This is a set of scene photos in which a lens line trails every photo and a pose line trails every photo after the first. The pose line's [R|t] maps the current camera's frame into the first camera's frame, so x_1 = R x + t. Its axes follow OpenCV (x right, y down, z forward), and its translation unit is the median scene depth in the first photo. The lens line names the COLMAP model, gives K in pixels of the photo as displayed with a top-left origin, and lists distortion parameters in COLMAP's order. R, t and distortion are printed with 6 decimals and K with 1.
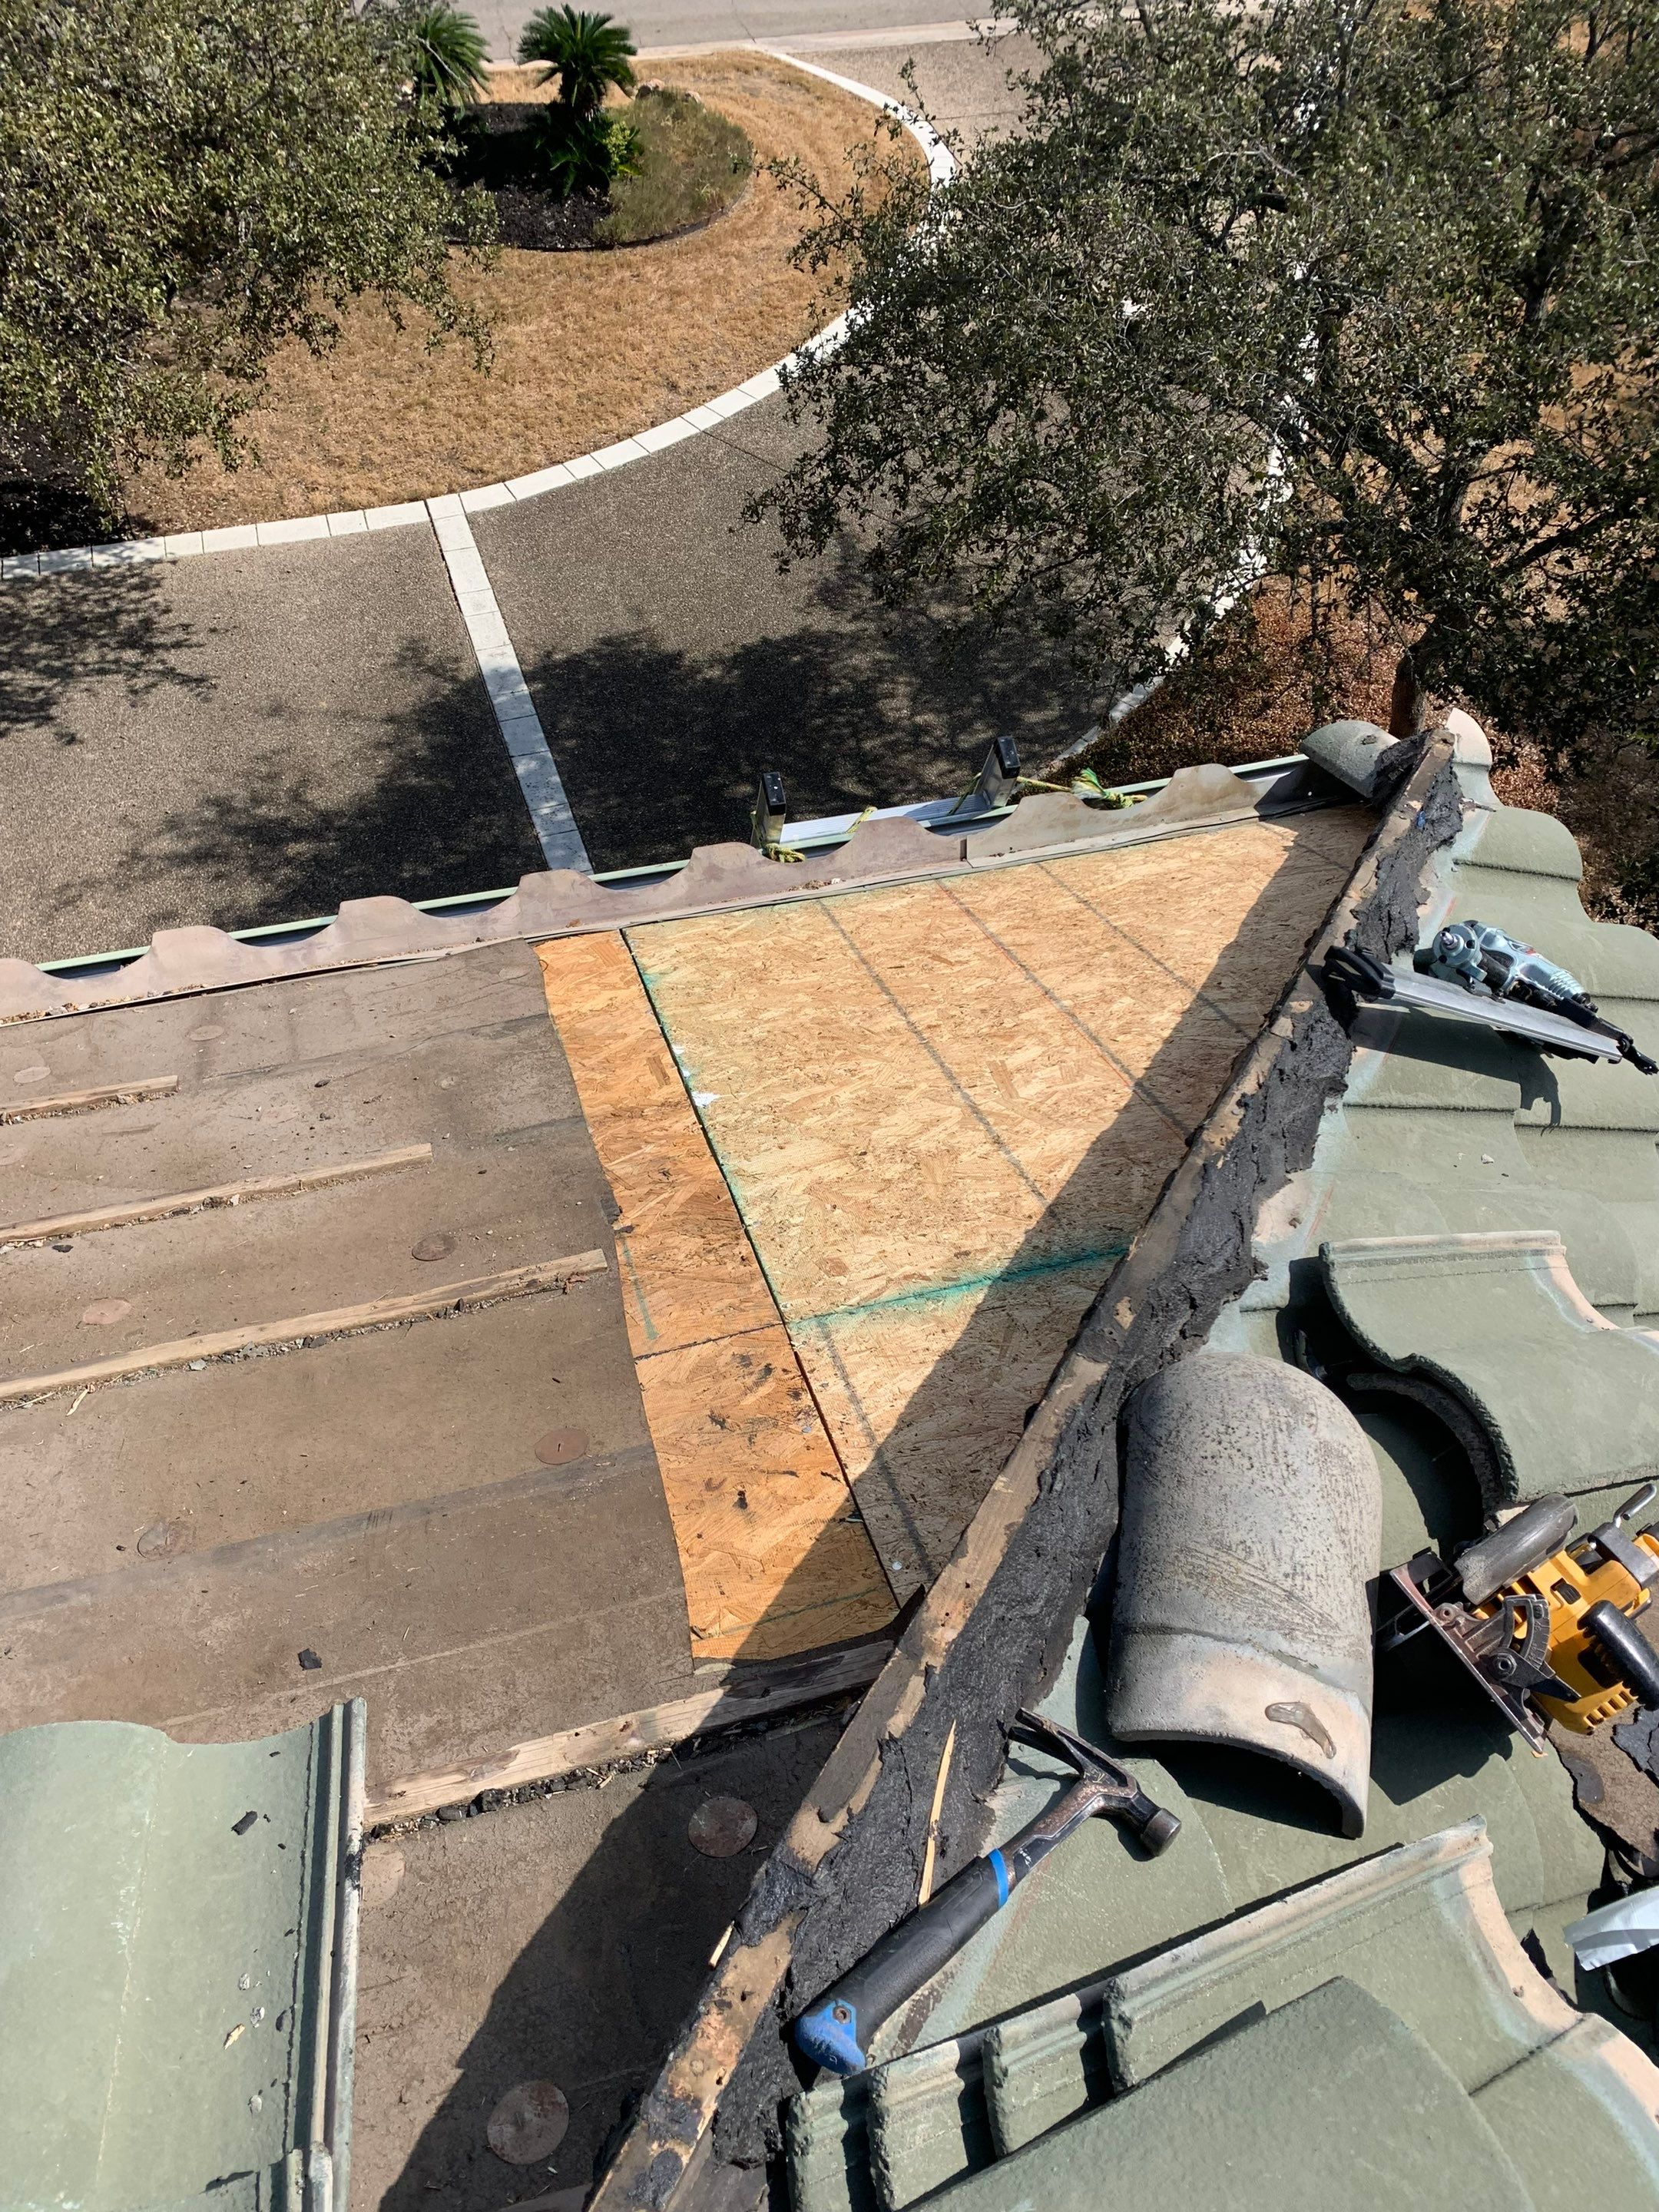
lens RADIAL K [[1645.0, 0, 821.4], [0, 1645.0, 1146.0], [0, 0, 1]] dist [0.031761, -0.051300]
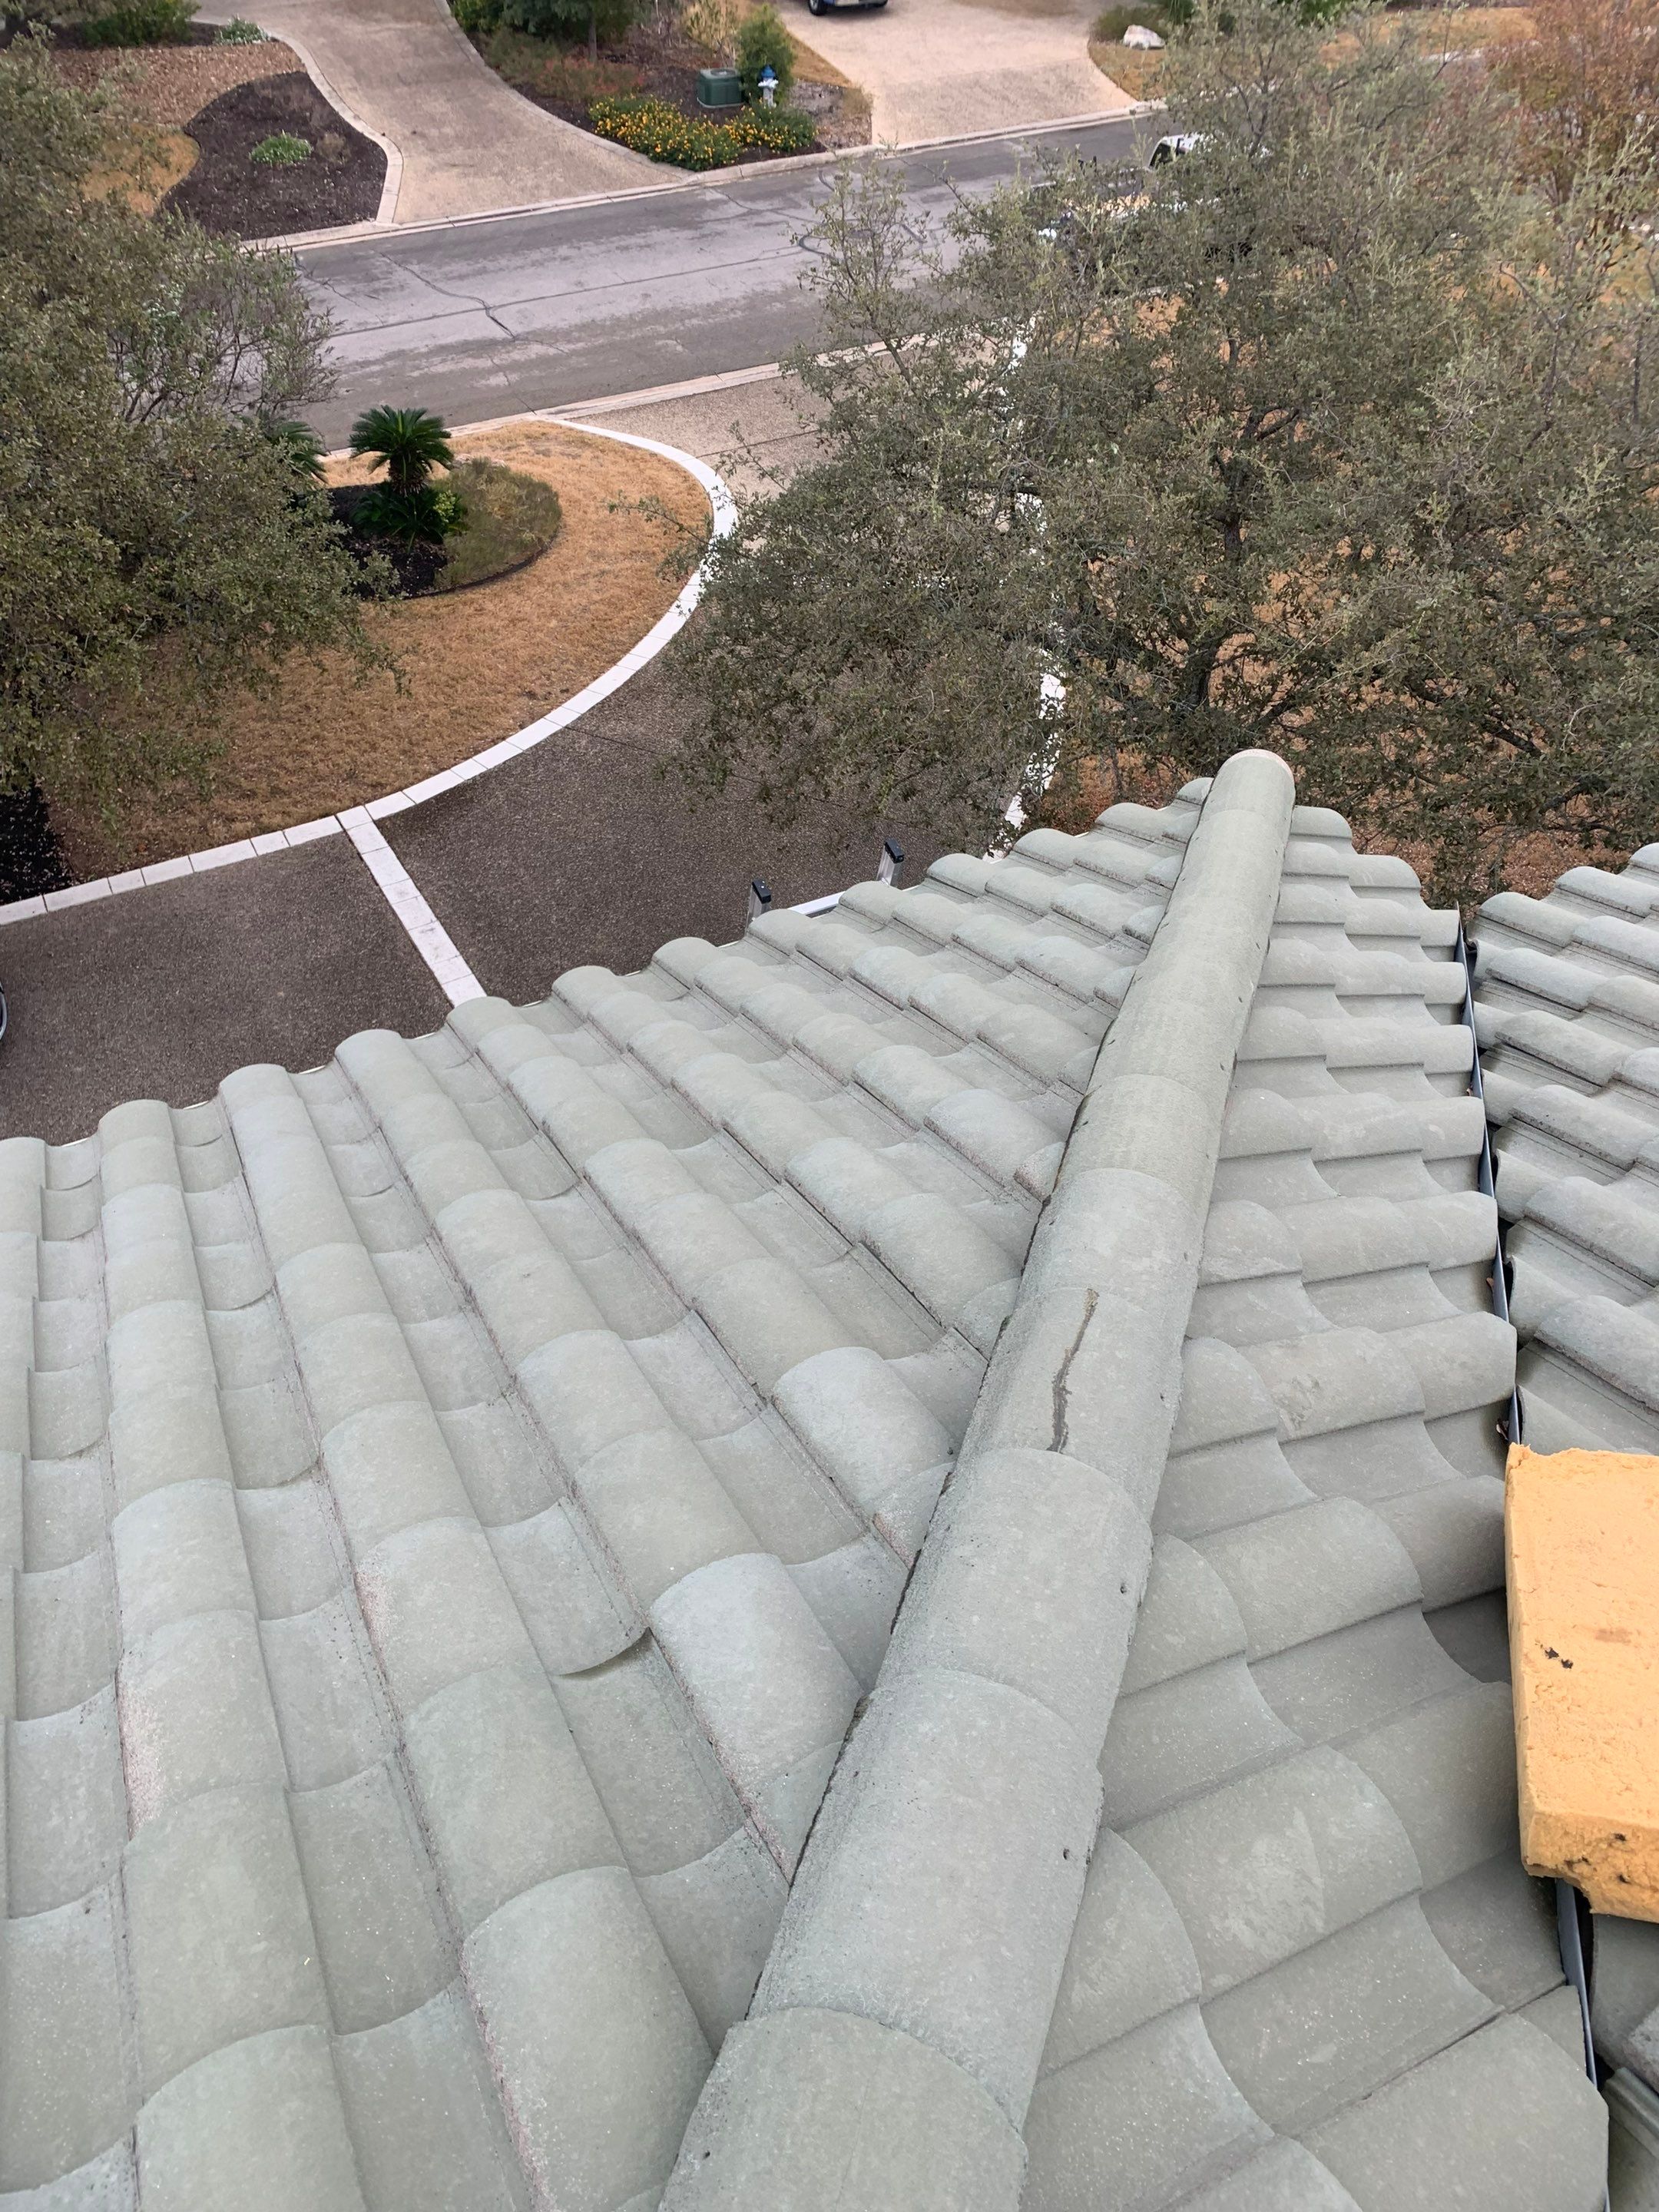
lens RADIAL K [[1676.4, 0, 829.5], [0, 1676.4, 1106.0], [0, 0, 1]] dist [0.029552, -0.004478]
pose [[0.980629, -0.163097, 0.108467, -0.064359], [0.179831, 0.969150, -0.168551, 0.062640], [-0.077630, 0.184792, 0.979707, -0.130682]]
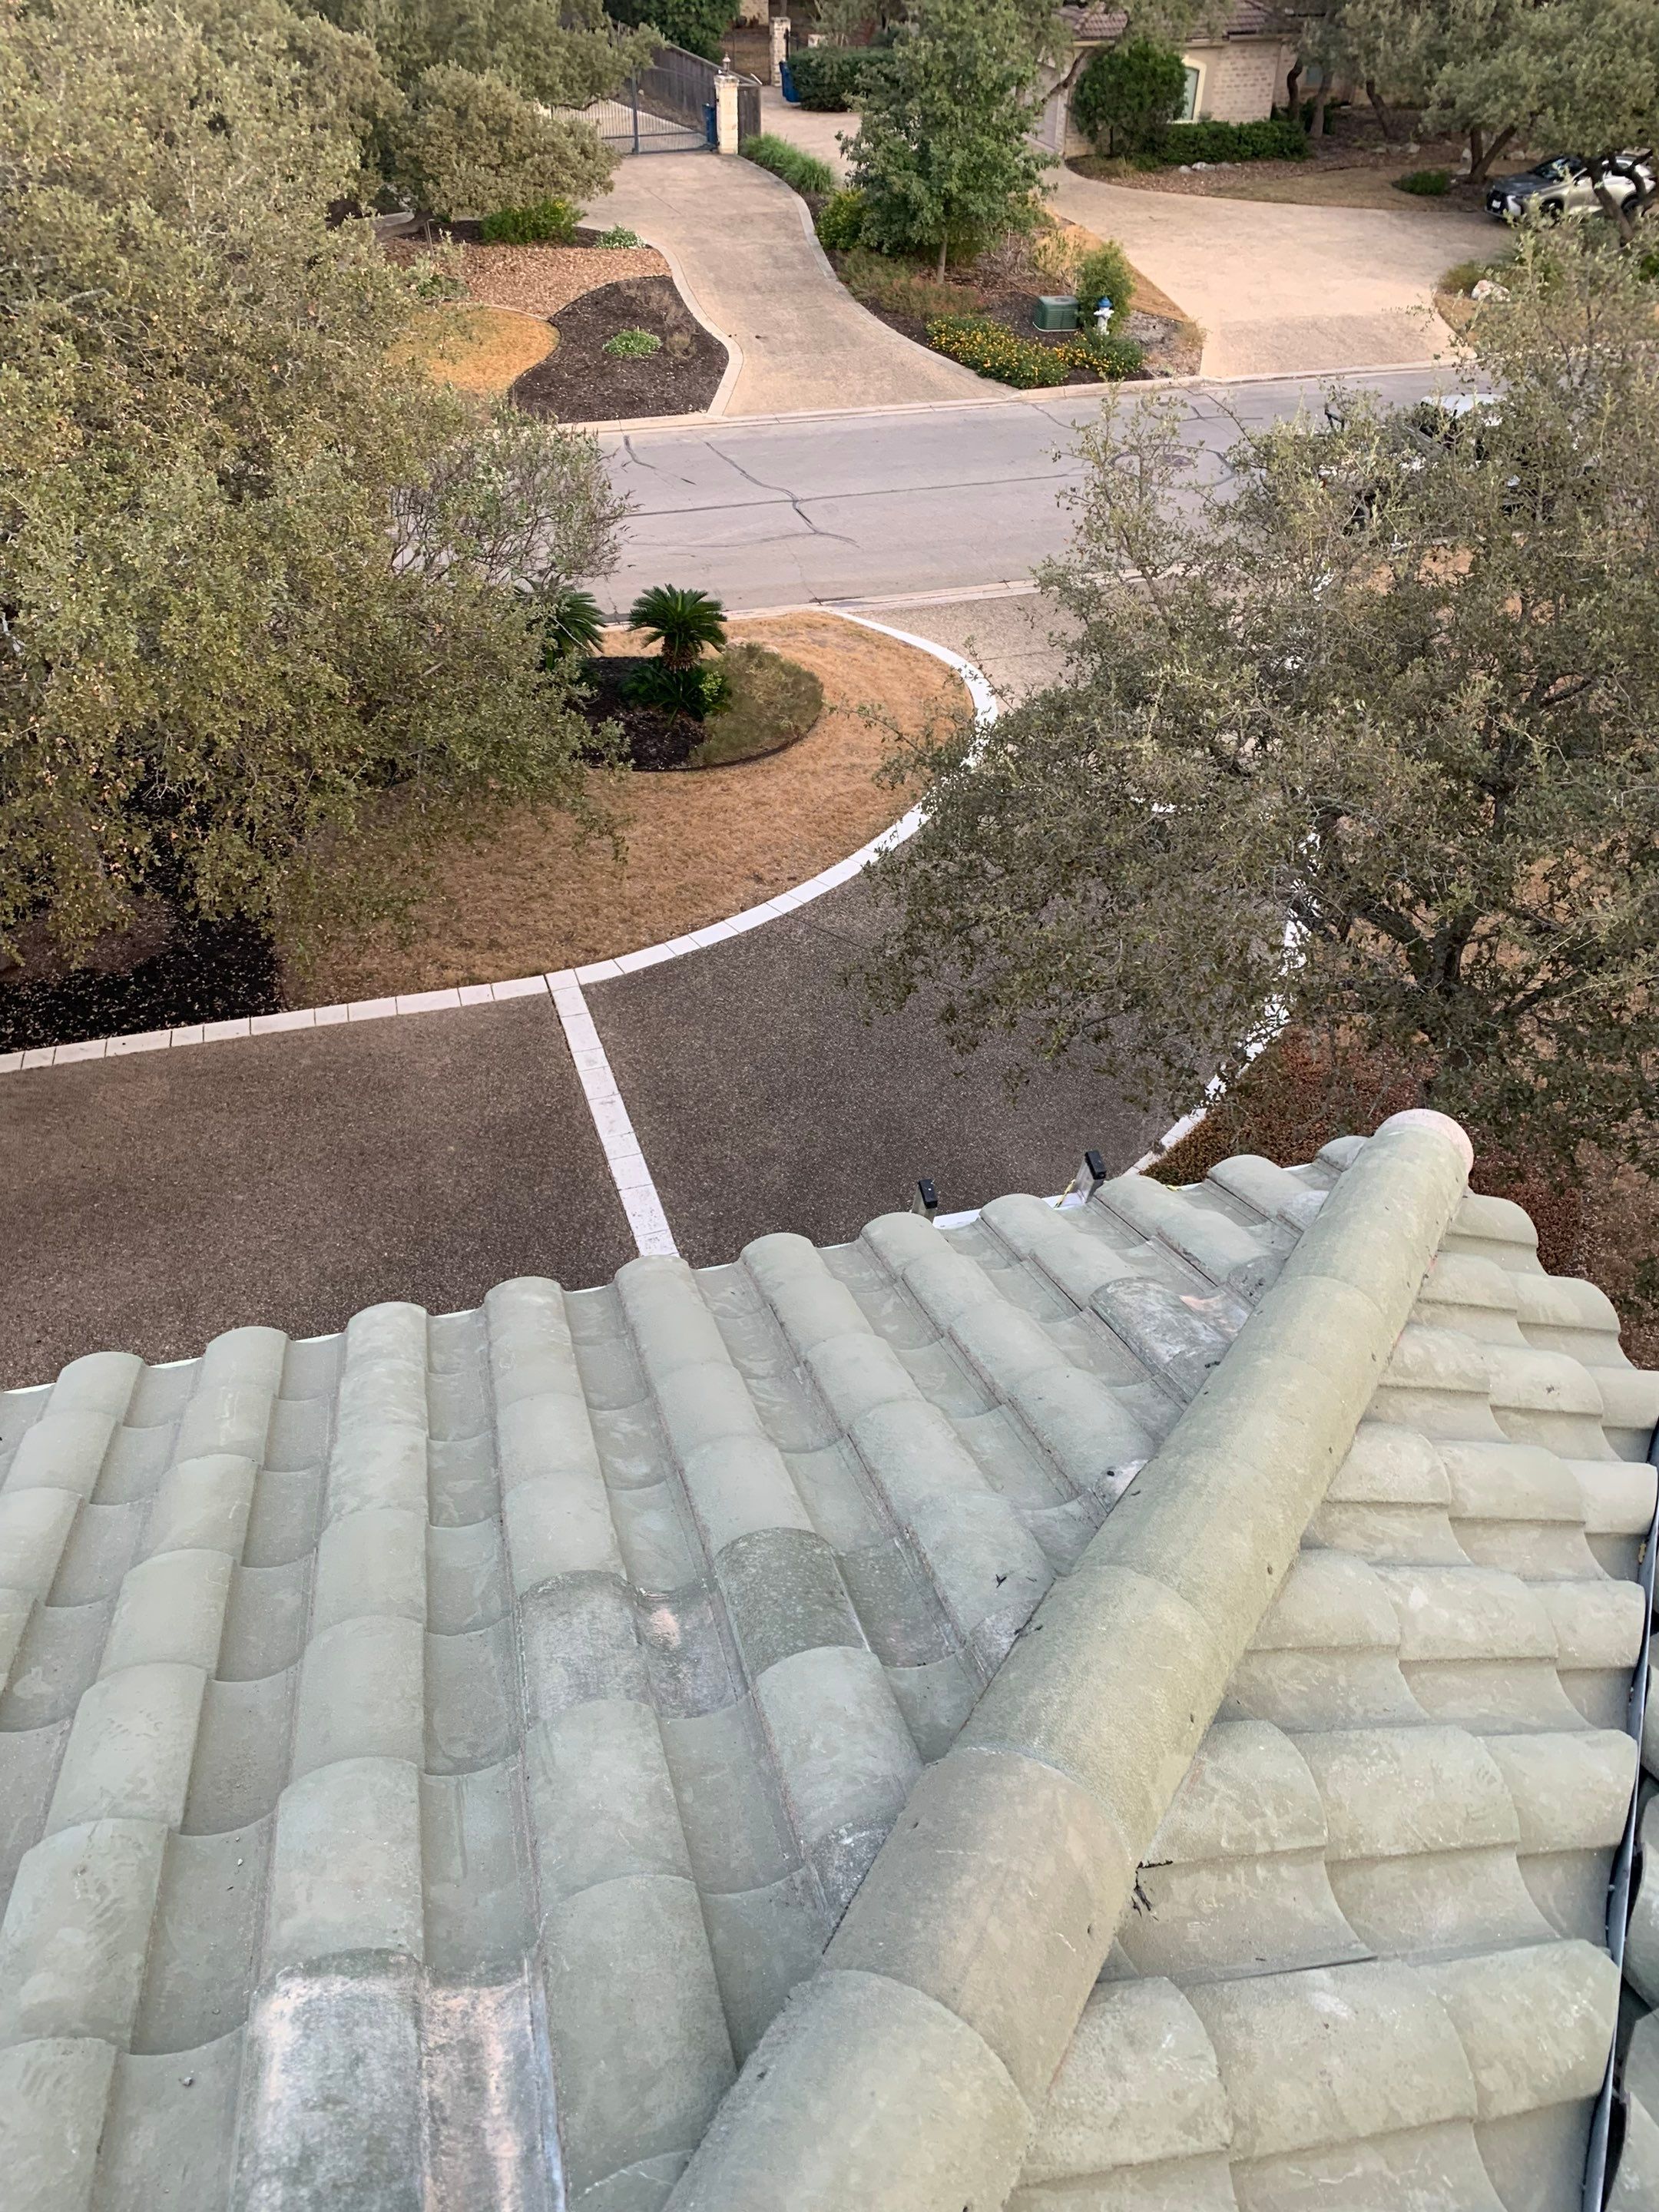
lens RADIAL K [[1652.9, 0, 835.9], [0, 1652.9, 1113.3], [0, 0, 1]] dist [0.128711, -0.196689]
pose [[0.999659, -0.017436, -0.019416, -0.017957], [0.011381, 0.960829, -0.276907, 0.022204], [0.023483, 0.276592, 0.960701, -0.073426]]
